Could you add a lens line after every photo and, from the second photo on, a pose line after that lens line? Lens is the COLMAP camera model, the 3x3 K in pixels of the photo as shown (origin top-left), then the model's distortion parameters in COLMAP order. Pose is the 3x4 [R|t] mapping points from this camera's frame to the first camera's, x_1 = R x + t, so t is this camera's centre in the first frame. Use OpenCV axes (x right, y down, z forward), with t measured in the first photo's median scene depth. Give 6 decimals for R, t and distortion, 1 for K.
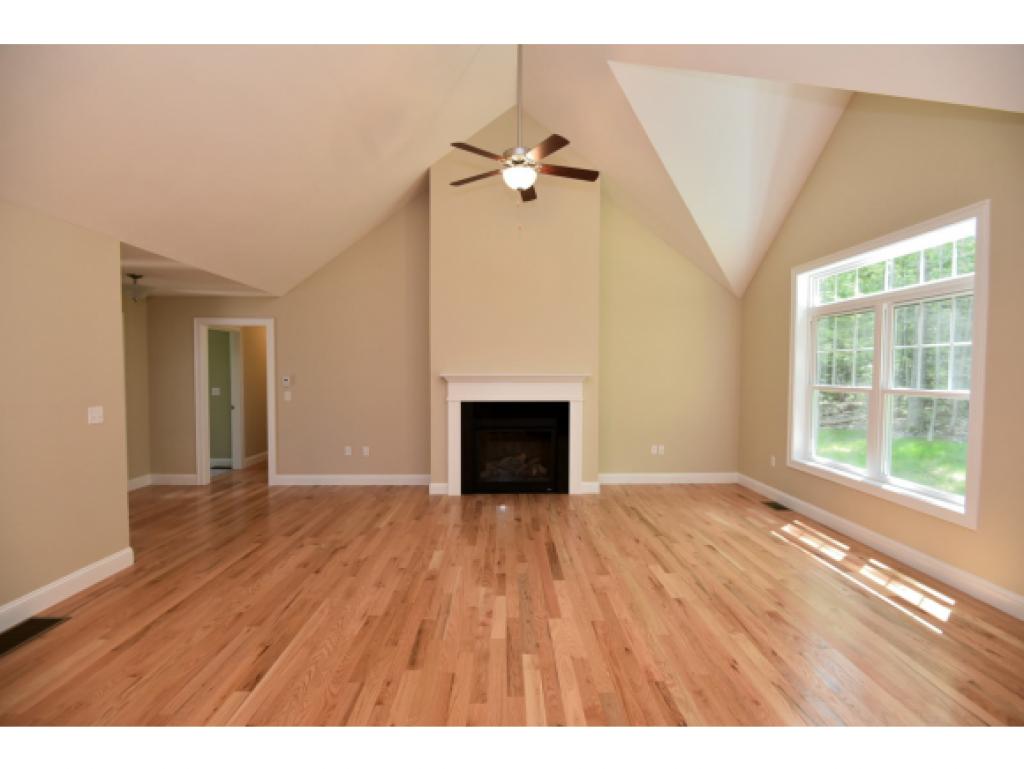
lens RADIAL K [[476.0, 0, 512.0], [0, 476.0, 384.5], [0, 0, 1]] dist [-0.013577, -0.000581]
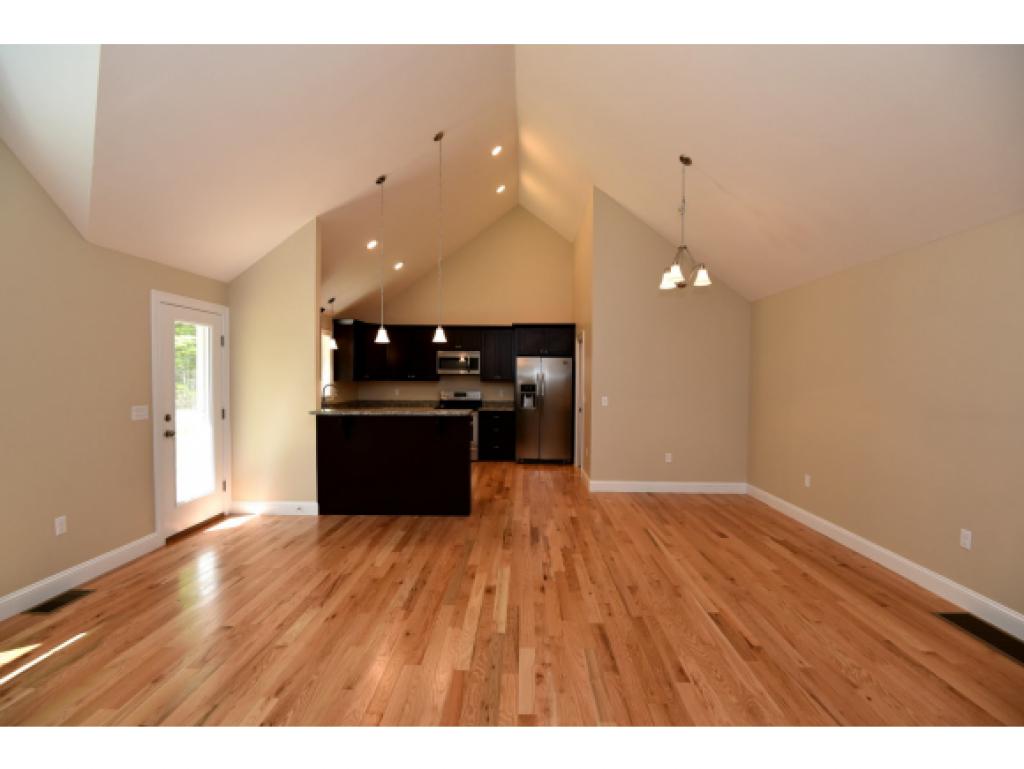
lens RADIAL K [[476.0, 0, 512.0], [0, 476.0, 384.5], [0, 0, 1]] dist [-0.013577, -0.000581]
pose [[-0.999086, -0.010568, 0.041416, -0.033672], [-0.008661, 0.998906, 0.045962, -0.057338], [-0.041856, 0.045561, -0.998084, 2.064450]]
